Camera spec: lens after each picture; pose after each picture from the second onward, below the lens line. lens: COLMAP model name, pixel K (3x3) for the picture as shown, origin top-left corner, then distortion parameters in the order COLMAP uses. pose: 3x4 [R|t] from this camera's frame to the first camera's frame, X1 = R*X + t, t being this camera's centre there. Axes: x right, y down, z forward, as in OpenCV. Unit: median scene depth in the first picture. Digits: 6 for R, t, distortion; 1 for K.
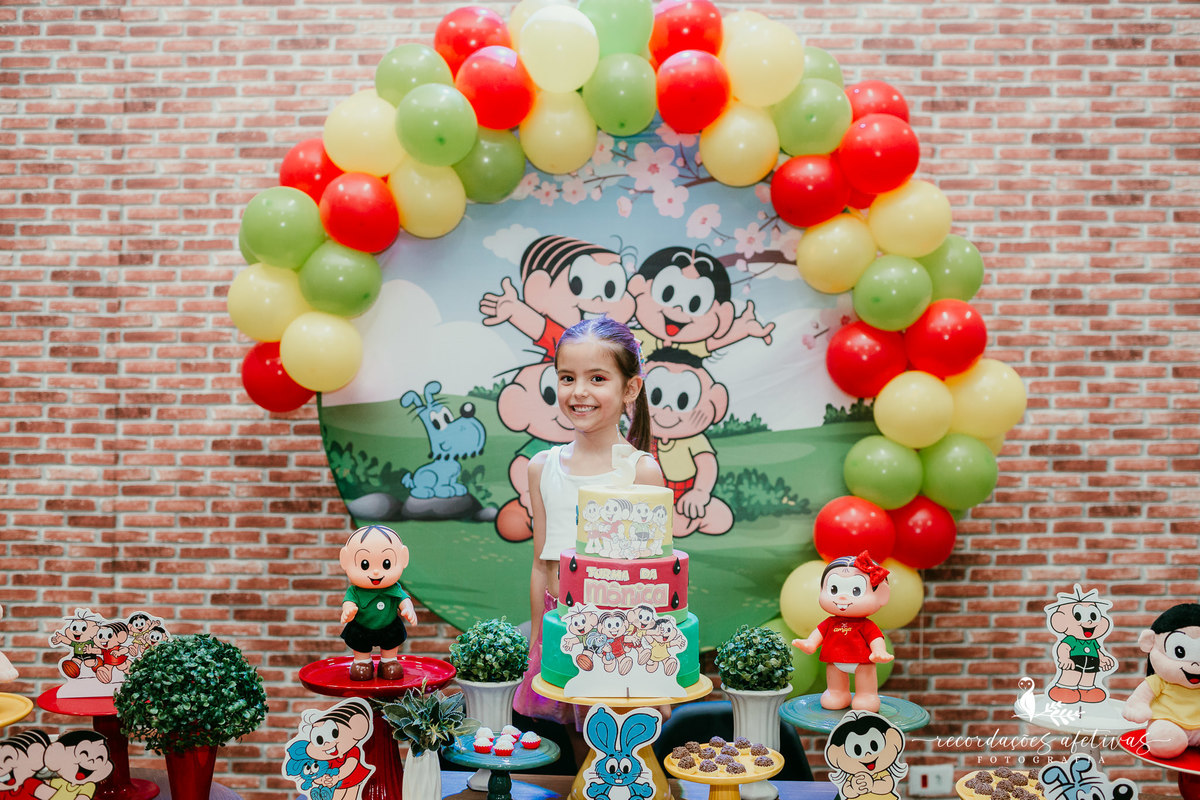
lens RADIAL K [[1255.1, 0, 600.5], [0, 1255.1, 396.7], [0, 0, 1]] dist [-0.091149, 0.134428]
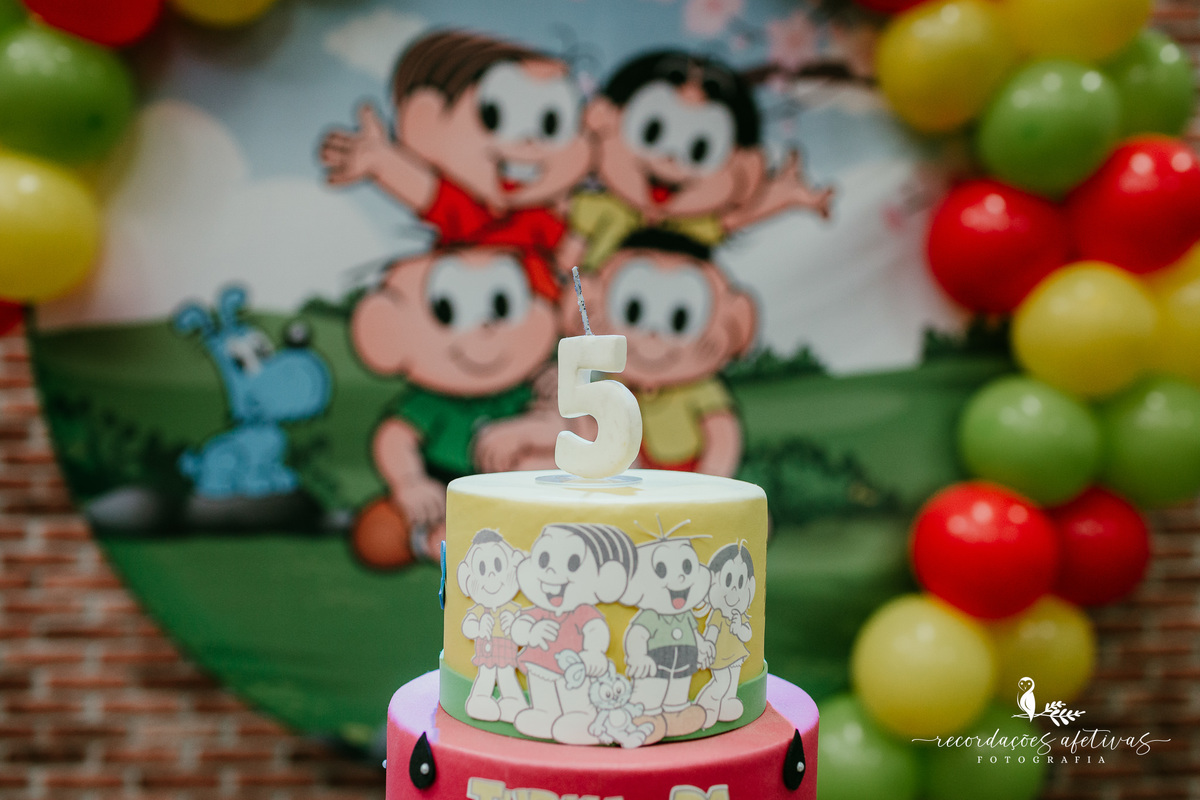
lens RADIAL K [[1227.8, 0, 600.0], [0, 1227.8, 400.0], [0, 0, 1]] dist [-0.090761, 0.137236]
pose [[0.998897, -0.007036, 0.046432, 0.003334], [0.006293, 0.999850, 0.016122, 0.030562], [-0.046538, -0.015812, 0.998791, 0.447754]]
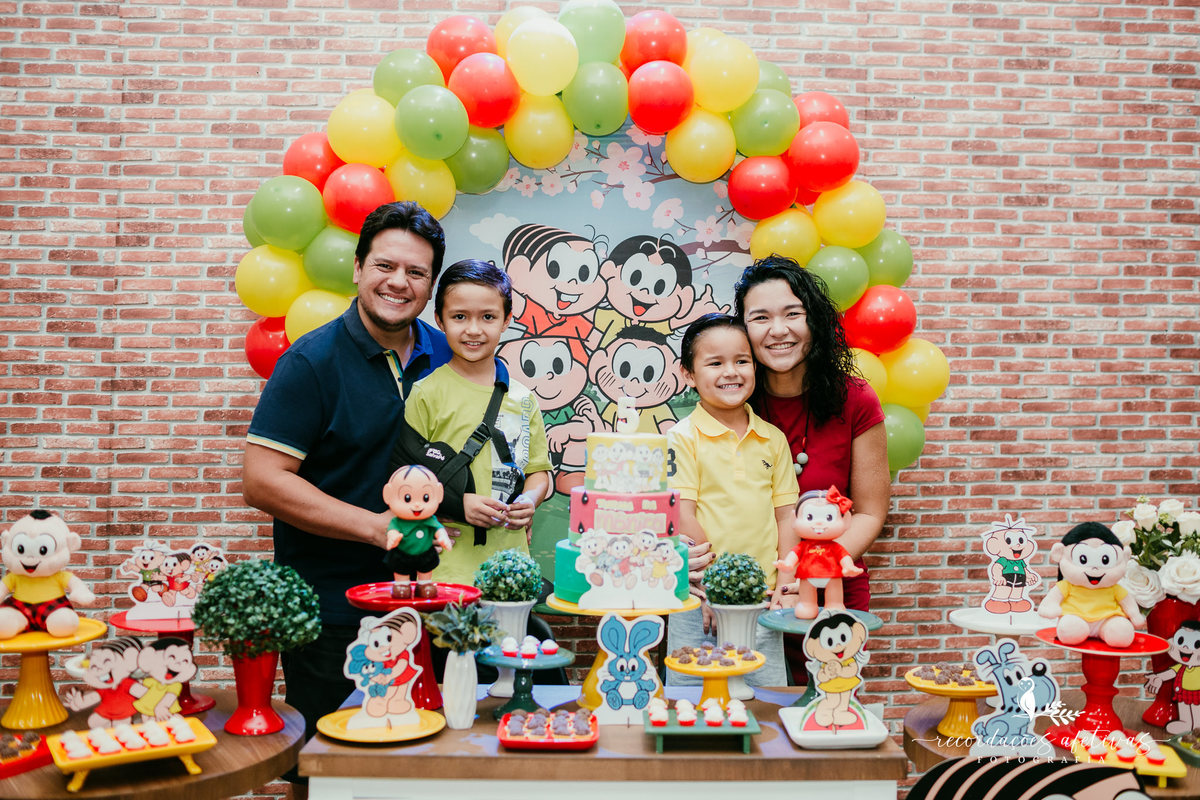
lens RADIAL K [[1247.1, 0, 629.3], [0, 1247.1, 379.3], [0, 0, 1]] dist [-0.090019, 0.145105]
pose [[0.995761, 0.004991, 0.091838, -0.053826], [-0.003812, 0.999908, -0.013014, 0.022860], [-0.091895, 0.012608, 0.995689, -0.104051]]
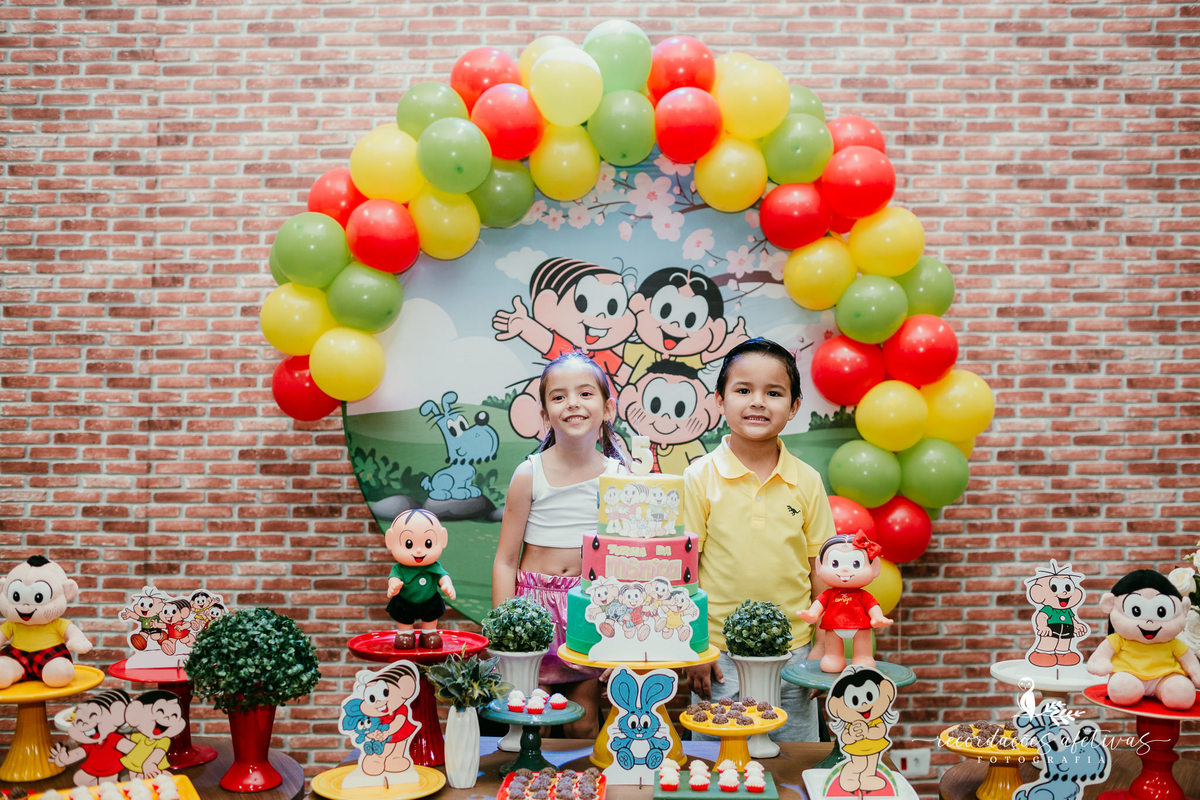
lens RADIAL K [[1212.1, 0, 600.0], [0, 1212.1, 400.0], [0, 0, 1]] dist [-0.092156, 0.137142]
pose [[0.999841, -0.003381, 0.017514, -0.022107], [0.003778, 0.999734, -0.022731, 0.019045], [-0.017433, 0.022794, 0.999588, -0.047859]]
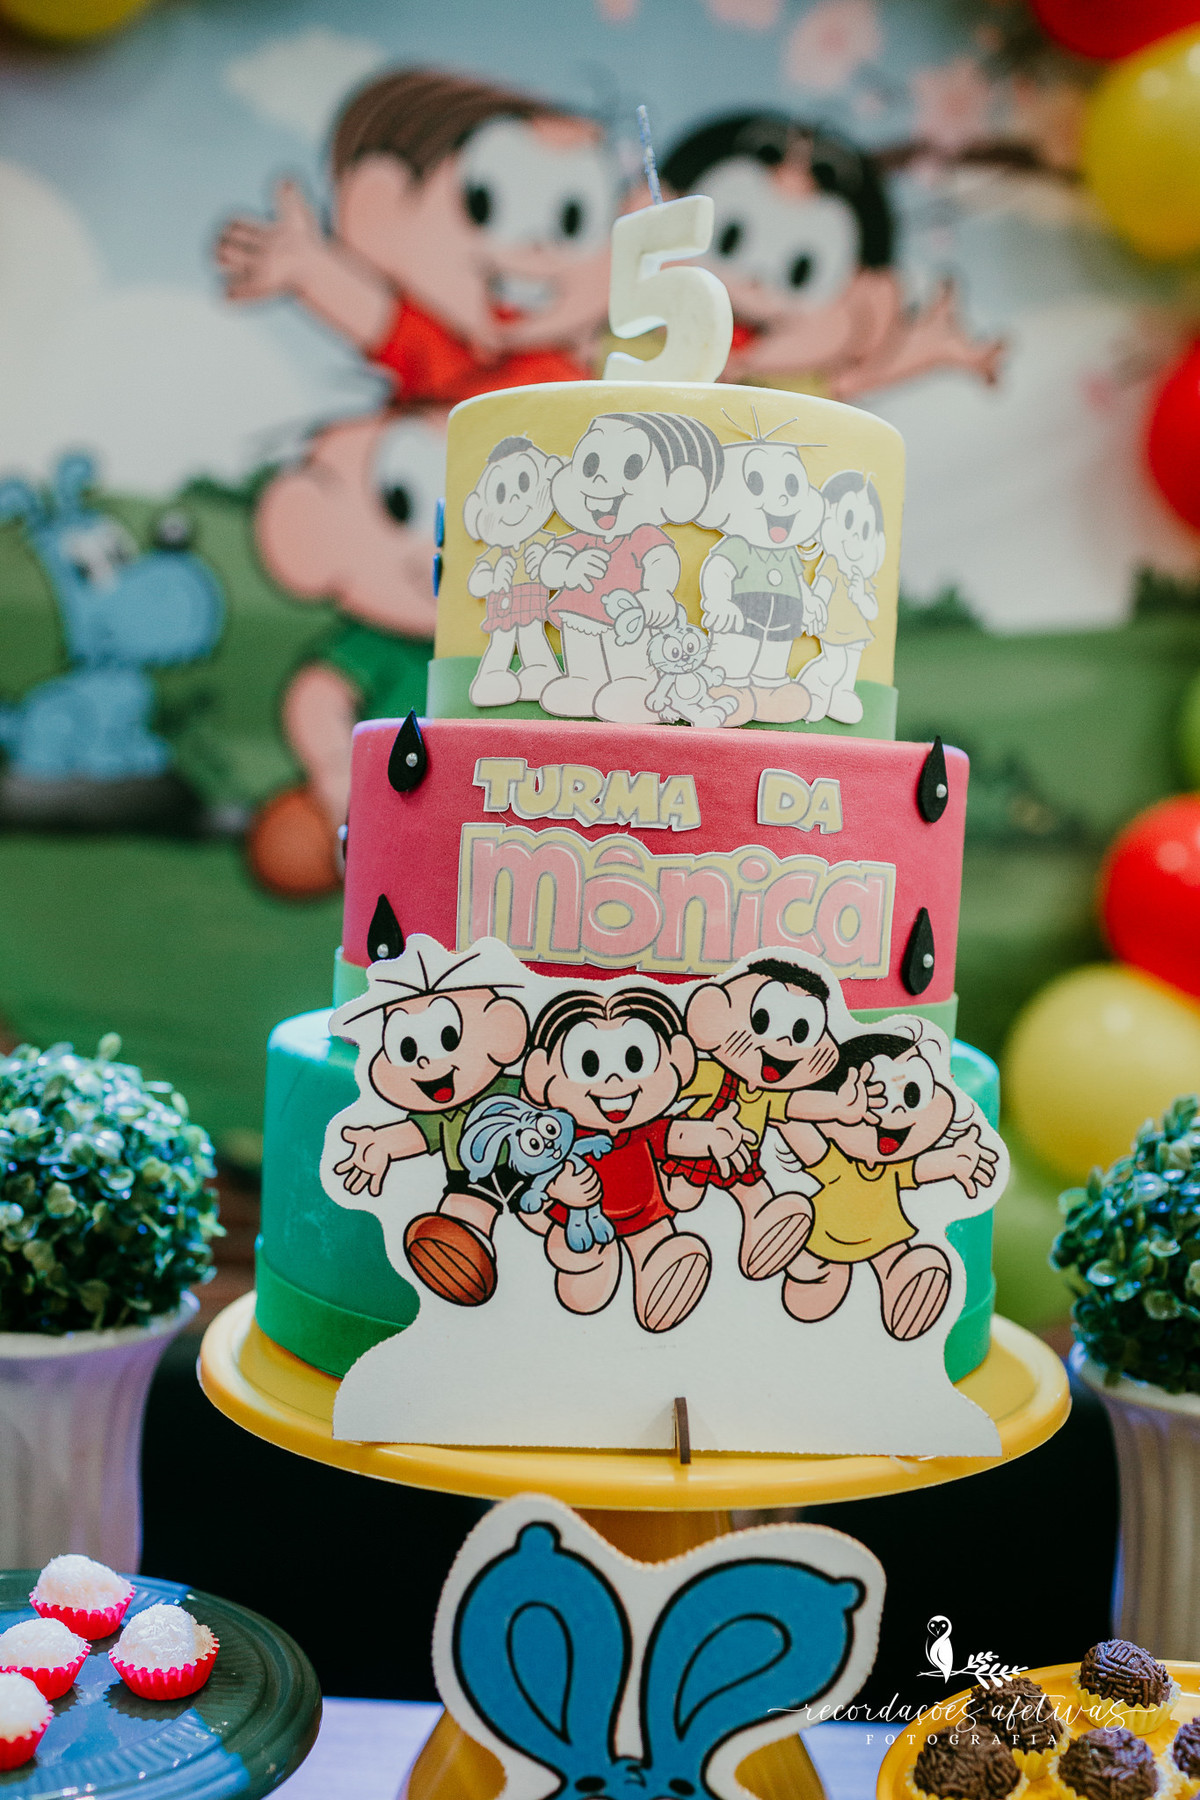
lens RADIAL K [[1944.9, 0, 594.9], [0, 1944.9, 933.0], [0, 0, 1]] dist [-0.032759, 0.013376]
pose [[0.998964, 0.024891, 0.038096, -0.002152], [-0.027267, 0.997630, 0.063180, 0.086533], [-0.036434, -0.064153, 0.997275, 0.425175]]
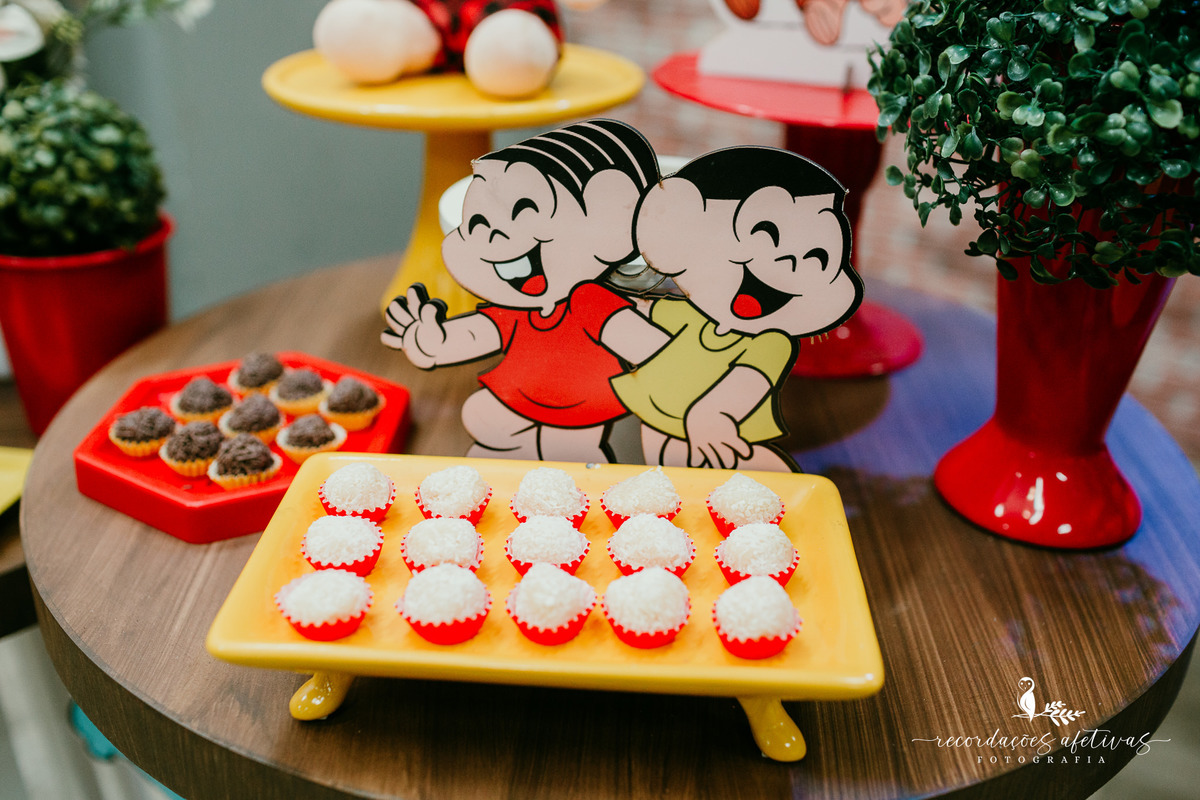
lens RADIAL K [[1212.1, 0, 600.0], [0, 1212.1, 400.0], [0, 0, 1]] dist [-0.092156, 0.137142]
pose [[0.870767, 0.225866, -0.436749, -0.175700], [-0.031835, 0.912284, 0.408319, 0.115948], [0.490664, -0.341647, 0.801577, 0.408538]]
